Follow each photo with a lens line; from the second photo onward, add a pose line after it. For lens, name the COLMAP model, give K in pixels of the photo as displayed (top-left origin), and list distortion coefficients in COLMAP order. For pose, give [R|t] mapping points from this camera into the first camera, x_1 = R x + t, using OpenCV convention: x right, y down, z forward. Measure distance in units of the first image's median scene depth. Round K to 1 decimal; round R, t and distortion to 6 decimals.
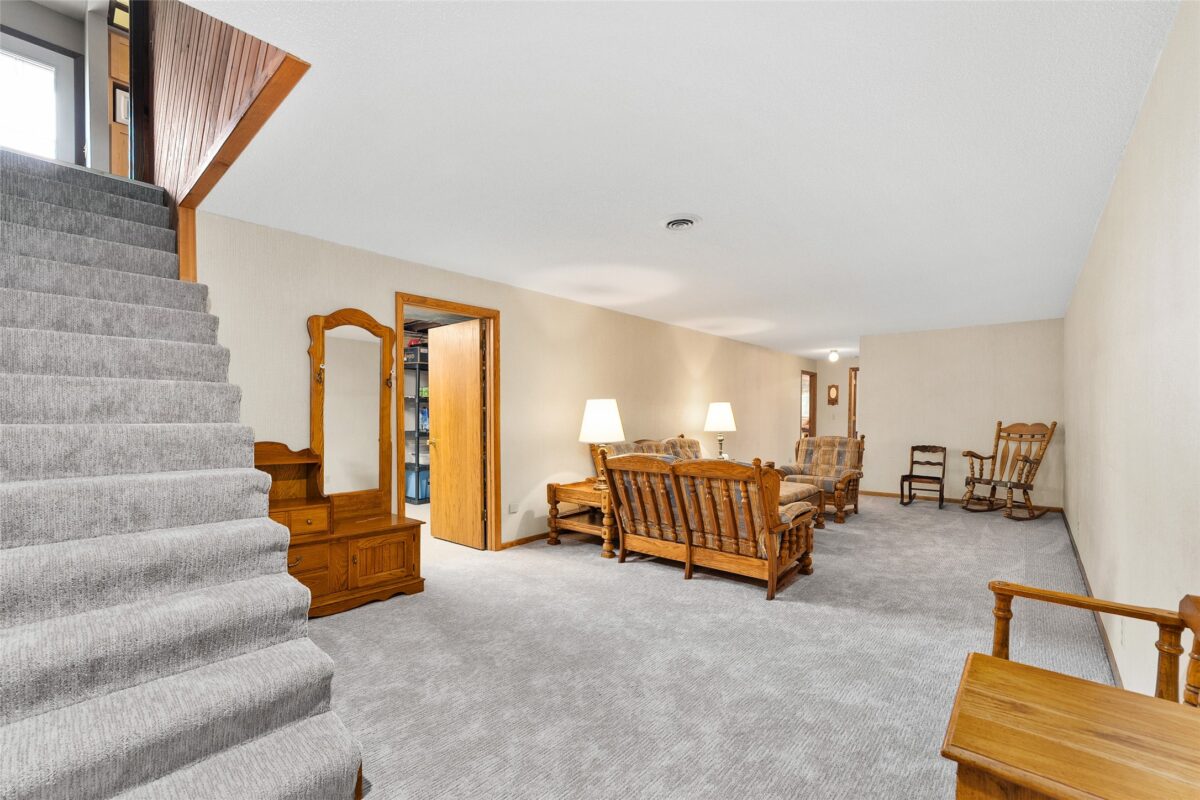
lens RADIAL K [[496.8, 0, 607.5], [0, 496.8, 428.8], [0, 0, 1]] dist [-0.020115, 0.003077]
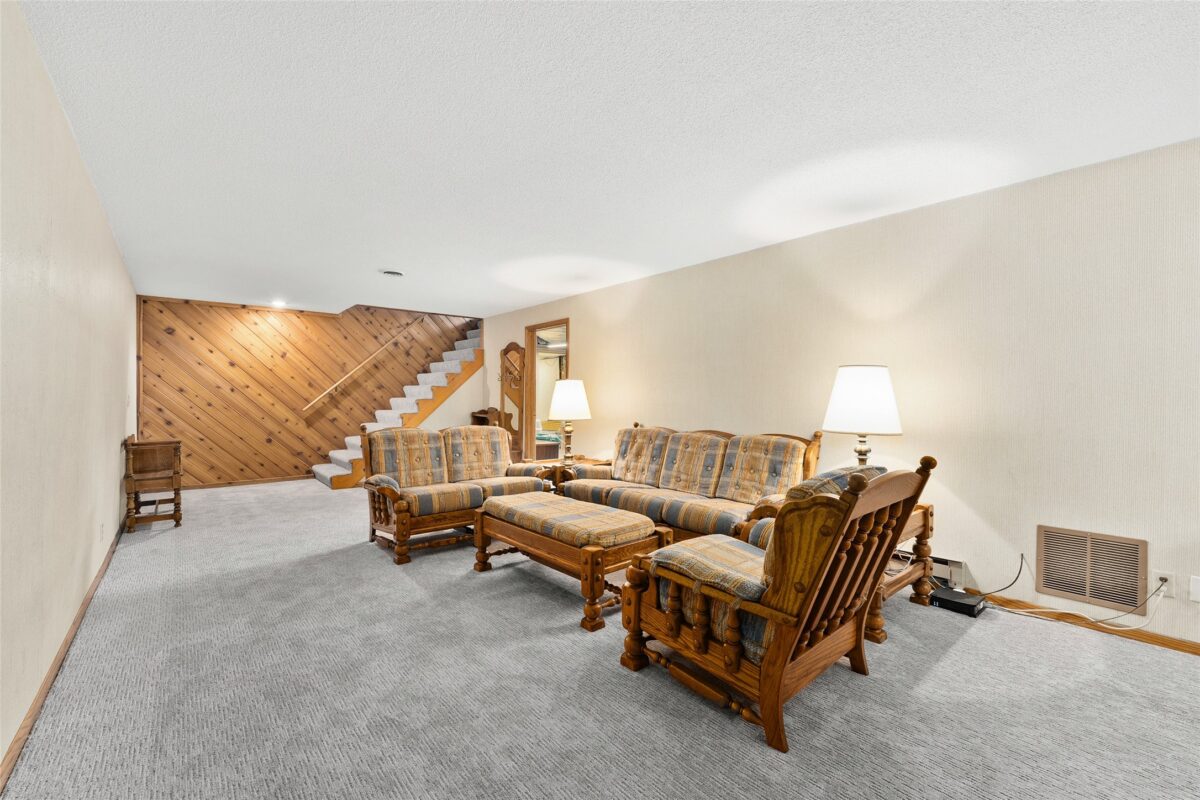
lens RADIAL K [[496.8, 0, 595.6], [0, 496.8, 400.4], [0, 0, 1]] dist [-0.020115, 0.003077]
pose [[-0.154268, 0.006834, -0.988005, 0.786110], [-0.030523, 0.999466, 0.011679, -0.023959], [0.987557, 0.031959, -0.153977, 0.926241]]
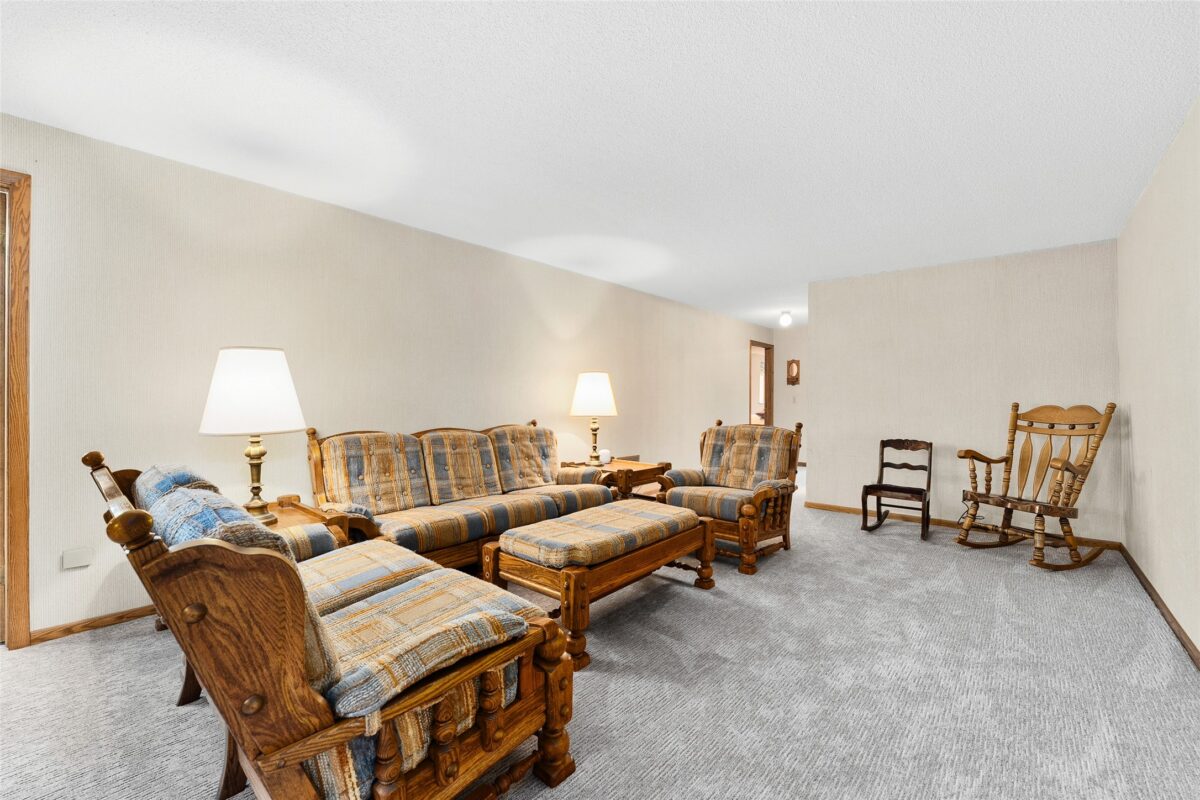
lens RADIAL K [[496.8, 0, 594.0], [0, 496.8, 399.5], [0, 0, 1]] dist [-0.020115, 0.003077]
pose [[0.999912, 0.006074, -0.011807, 0.263348], [-0.006440, 0.999492, -0.031218, 0.003899], [0.011612, 0.031291, 0.999443, 0.363531]]
